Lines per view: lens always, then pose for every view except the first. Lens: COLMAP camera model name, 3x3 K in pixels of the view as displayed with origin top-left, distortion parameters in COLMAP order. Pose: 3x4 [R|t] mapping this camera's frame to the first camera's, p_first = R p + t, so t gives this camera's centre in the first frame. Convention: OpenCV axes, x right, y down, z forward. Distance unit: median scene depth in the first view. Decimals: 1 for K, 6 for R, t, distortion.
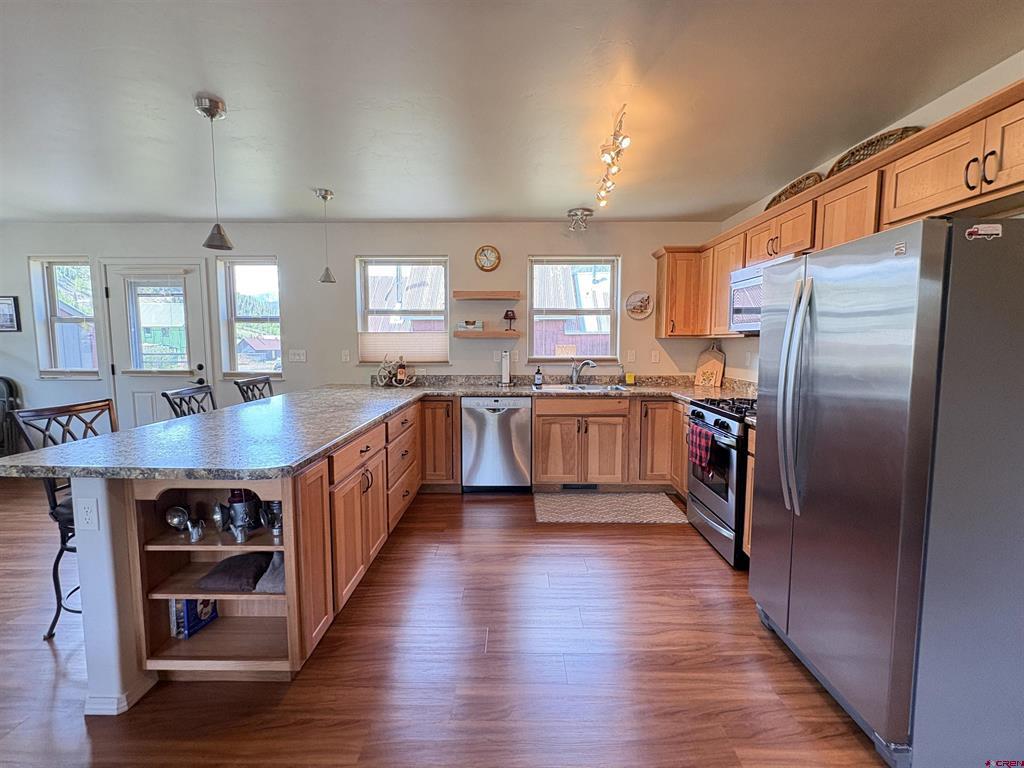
lens RADIAL K [[469.3, 0, 512.0], [0, 469.3, 384.0], [0, 0, 1]] dist [0.002527, 0.000593]
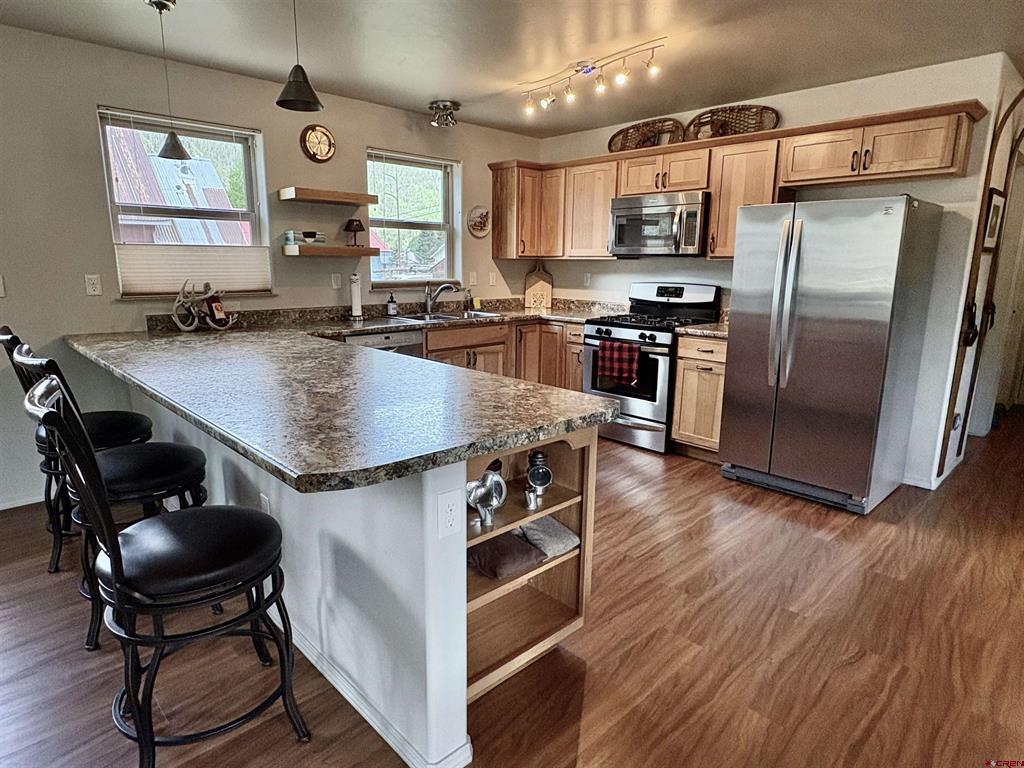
lens RADIAL K [[601.2, 0, 512.0], [0, 601.2, 384.0], [0, 0, 1]] dist [0.001775, 0.000775]
pose [[0.712110, -0.134567, 0.689051, -0.527689], [0.055661, 0.989191, 0.135659, -0.011549], [-0.699858, -0.058251, 0.711903, 0.112923]]
